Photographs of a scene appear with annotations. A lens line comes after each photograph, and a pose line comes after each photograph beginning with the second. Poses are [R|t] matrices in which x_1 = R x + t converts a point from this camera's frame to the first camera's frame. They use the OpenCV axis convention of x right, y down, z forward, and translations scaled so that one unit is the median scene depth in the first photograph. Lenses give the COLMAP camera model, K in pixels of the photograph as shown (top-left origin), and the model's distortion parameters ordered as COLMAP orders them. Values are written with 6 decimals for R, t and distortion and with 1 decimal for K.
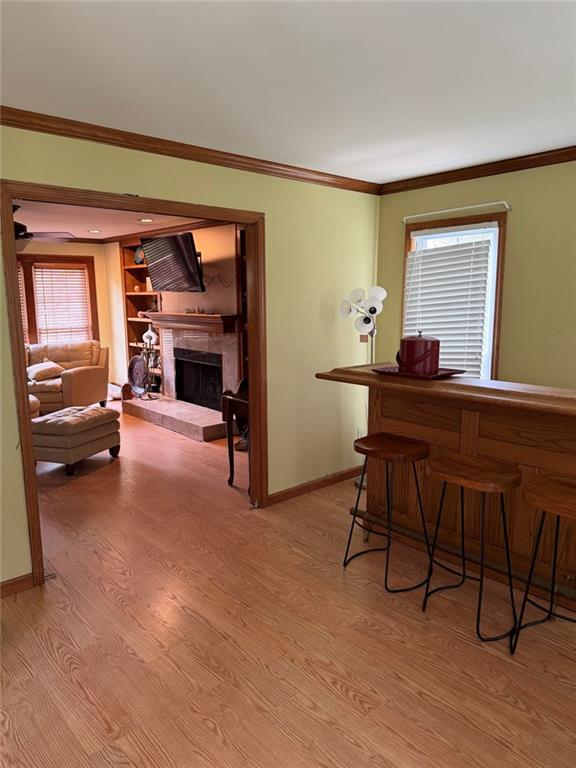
lens RADIAL K [[536.2, 0, 290.3], [0, 536.2, 400.4], [0, 0, 1]] dist [-0.004159, -0.003212]
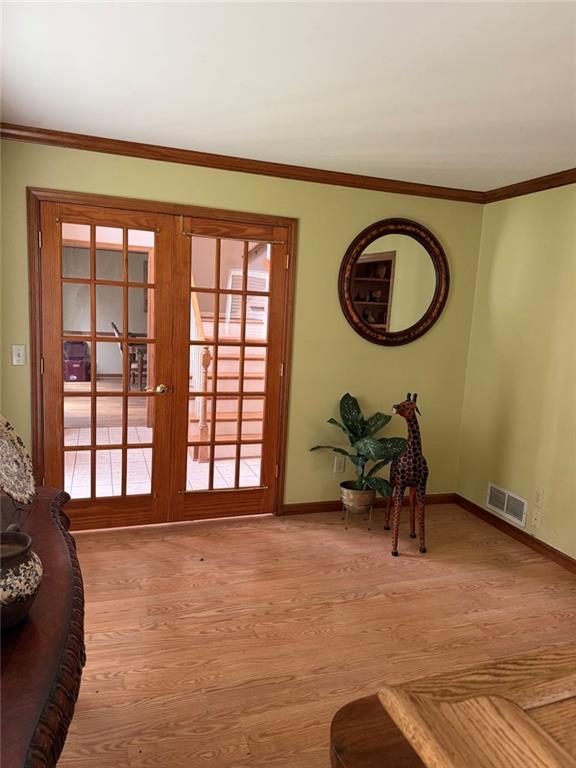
lens RADIAL K [[550.4, 0, 288.0], [0, 550.4, 384.0], [0, 0, 1]] dist [-0.000790, -0.007262]
pose [[-0.381657, 0.120936, -0.916358, 1.093730], [-0.220827, 0.950763, 0.217450, -0.215126], [0.897537, 0.285348, -0.336160, 1.041414]]
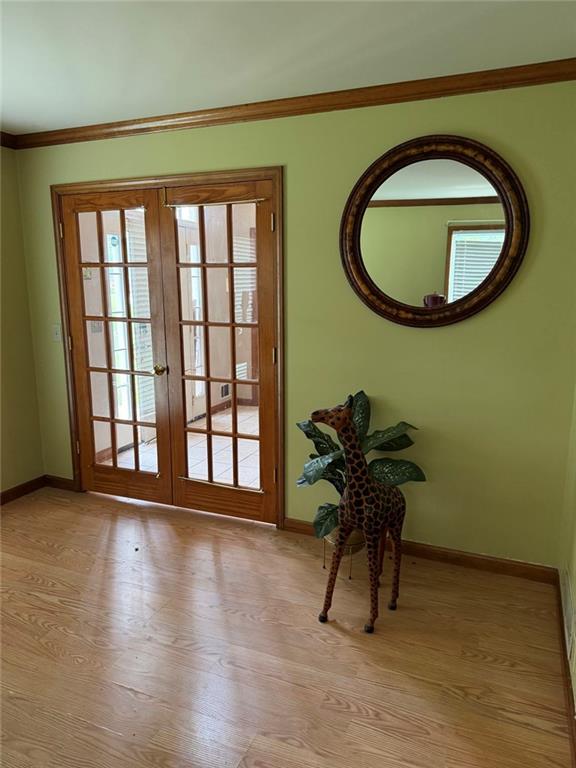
lens RADIAL K [[550.4, 0, 288.0], [0, 550.4, 384.0], [0, 0, 1]] dist [-0.000790, -0.007262]
pose [[-0.906141, 0.087857, -0.413750, -0.021497], [-0.069784, 0.933732, 0.351105, -0.321358], [0.417178, 0.347023, -0.839962, 1.734480]]
